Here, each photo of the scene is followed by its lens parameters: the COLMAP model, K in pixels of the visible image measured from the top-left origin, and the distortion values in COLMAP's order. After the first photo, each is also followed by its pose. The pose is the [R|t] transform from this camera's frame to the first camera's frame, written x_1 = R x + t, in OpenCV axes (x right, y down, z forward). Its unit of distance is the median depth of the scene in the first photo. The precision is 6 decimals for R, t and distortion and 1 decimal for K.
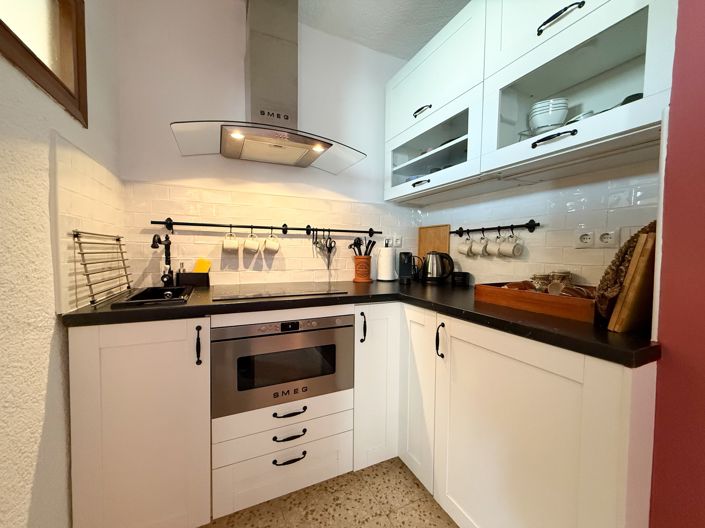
lens RADIAL K [[281.1, 0, 351.1], [0, 281.1, 263.8], [0, 0, 1]] dist [0.000698, 0.000005]
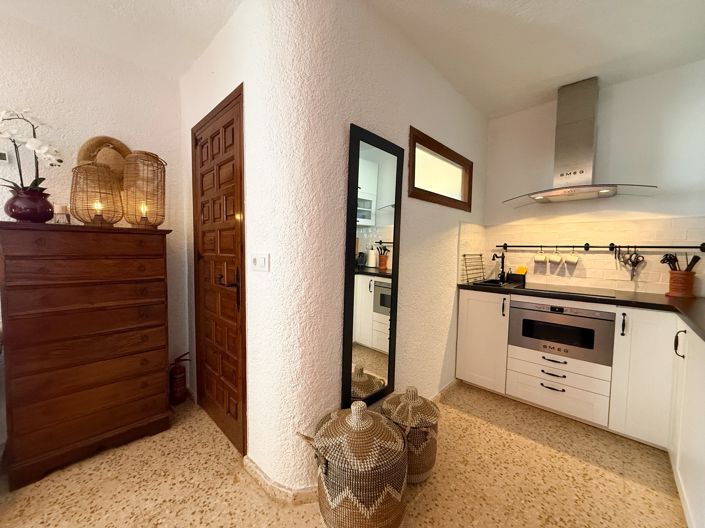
lens RADIAL K [[281.1, 0, 351.1], [0, 281.1, 263.8], [0, 0, 1]] dist [0.000698, 0.000005]
pose [[0.366807, 0.043743, -0.929268, 0.709705], [-0.051846, 0.998303, 0.026527, -0.025310], [0.928851, 0.038448, 0.368452, -0.624382]]
